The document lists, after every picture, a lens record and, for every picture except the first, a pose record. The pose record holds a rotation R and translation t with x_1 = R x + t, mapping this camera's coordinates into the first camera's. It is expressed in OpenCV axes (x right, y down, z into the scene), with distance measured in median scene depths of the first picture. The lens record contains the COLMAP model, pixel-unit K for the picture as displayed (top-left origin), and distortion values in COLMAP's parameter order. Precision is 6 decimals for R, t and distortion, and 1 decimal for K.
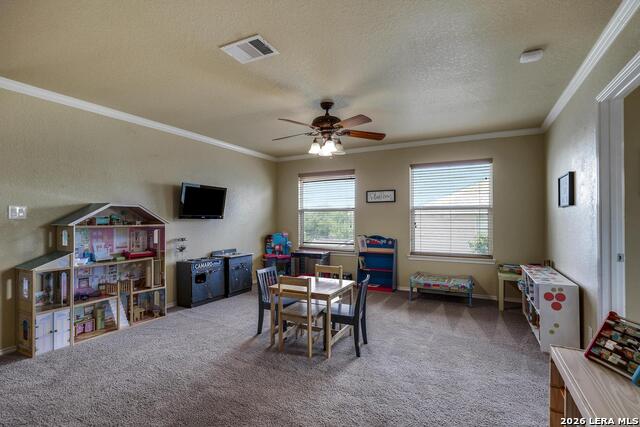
lens RADIAL K [[307.7, 0, 320.0], [0, 307.7, 213.5], [0, 0, 1]] dist [0.001156, 0.000215]
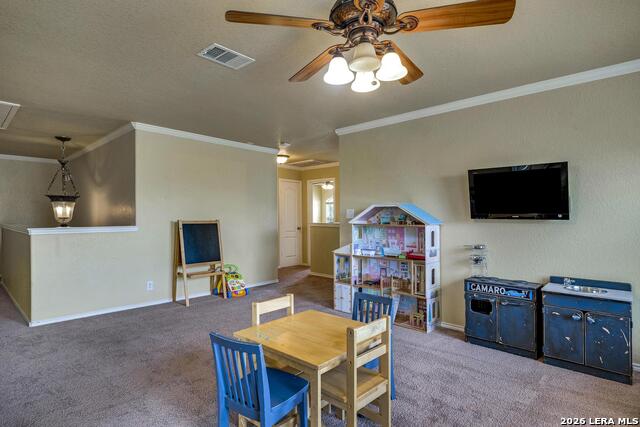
lens RADIAL K [[352.4, 0, 320.0], [0, 352.4, 213.5], [0, 0, 1]] dist [-0.001926, -0.000324]
pose [[-0.286427, -0.003342, -0.958096, 0.557086], [0.015966, 0.999838, -0.008260, 0.005897], [0.957969, -0.017663, -0.286327, 1.061753]]
